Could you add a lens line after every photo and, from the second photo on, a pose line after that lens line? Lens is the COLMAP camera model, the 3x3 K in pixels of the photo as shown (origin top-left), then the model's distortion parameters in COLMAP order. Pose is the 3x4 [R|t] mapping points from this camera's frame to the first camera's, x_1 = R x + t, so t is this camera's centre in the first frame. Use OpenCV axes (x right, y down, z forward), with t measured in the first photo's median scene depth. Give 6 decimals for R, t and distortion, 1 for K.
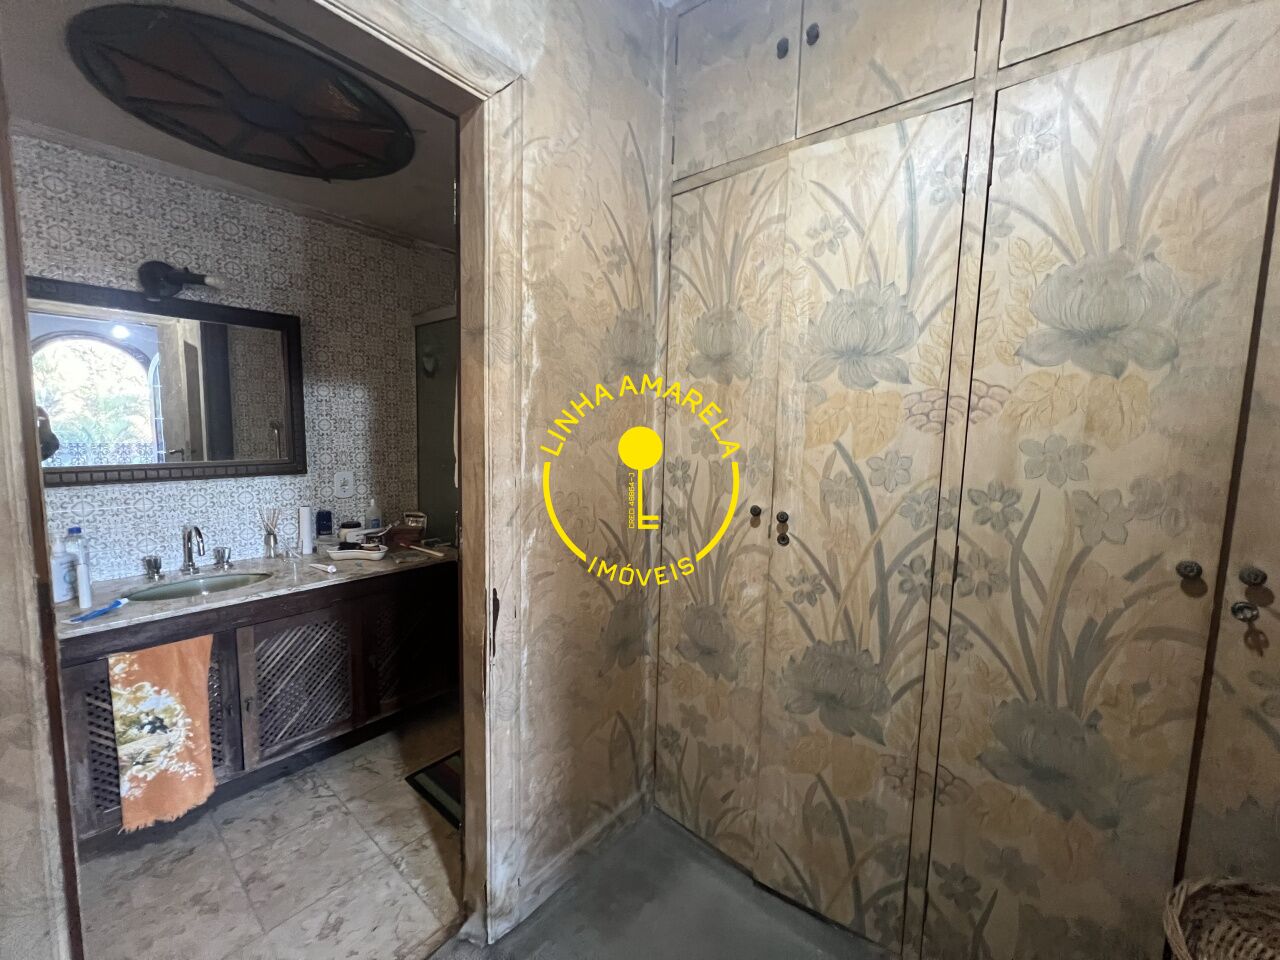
lens RADIAL K [[512.2, 0, 636.0], [0, 512.2, 480.9], [0, 0, 1]] dist [-0.001185, 0.000822]
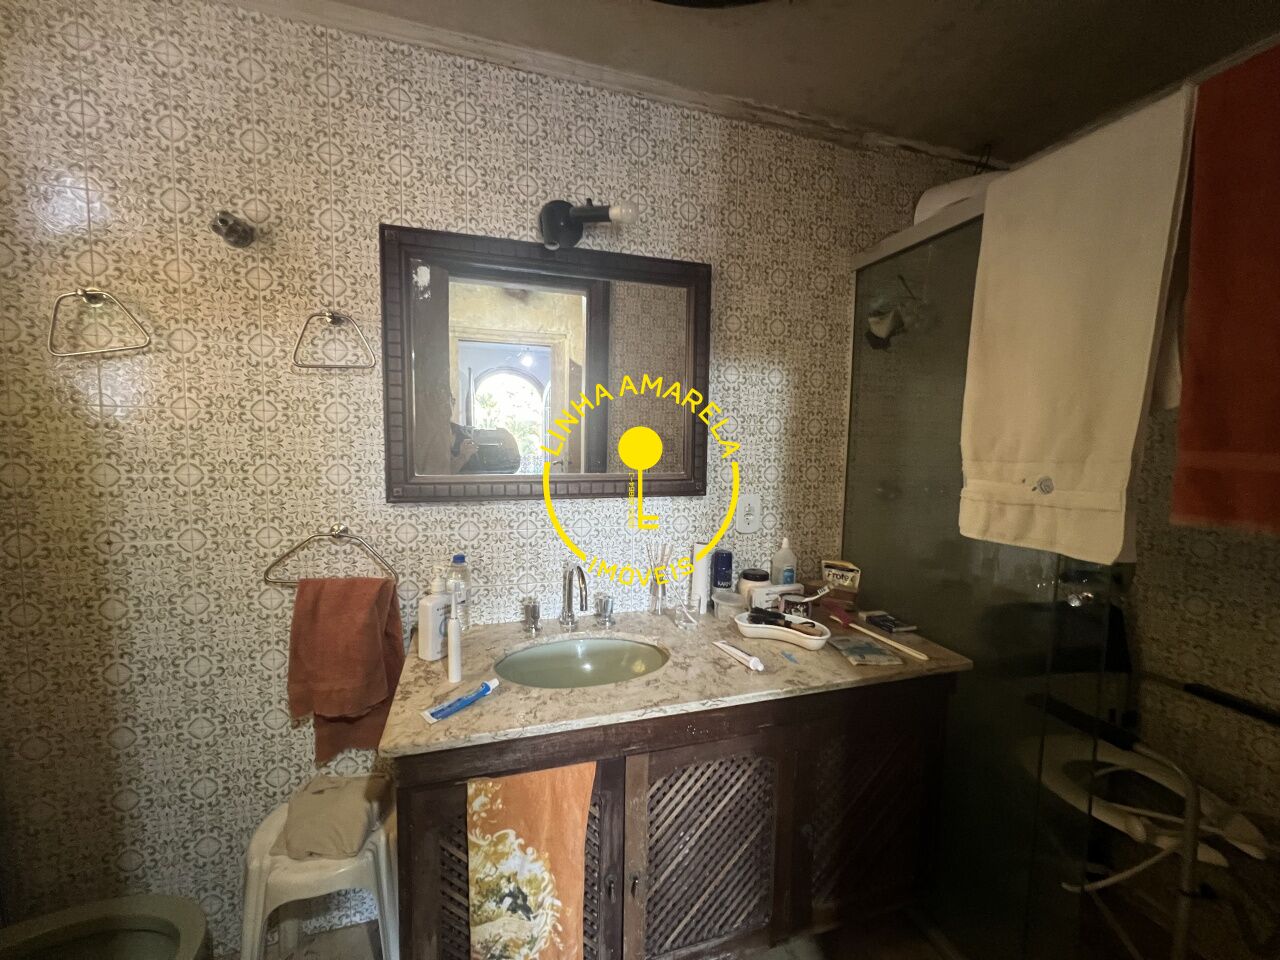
lens RADIAL K [[513.1, 0, 640.3], [0, 513.1, 484.9], [0, 0, 1]] dist [-0.001019, 0.000453]
pose [[0.843836, 0.035977, -0.535394, -0.424185], [-0.052835, 0.998472, -0.016179, -0.015404], [0.533994, 0.041940, 0.844448, 0.454581]]
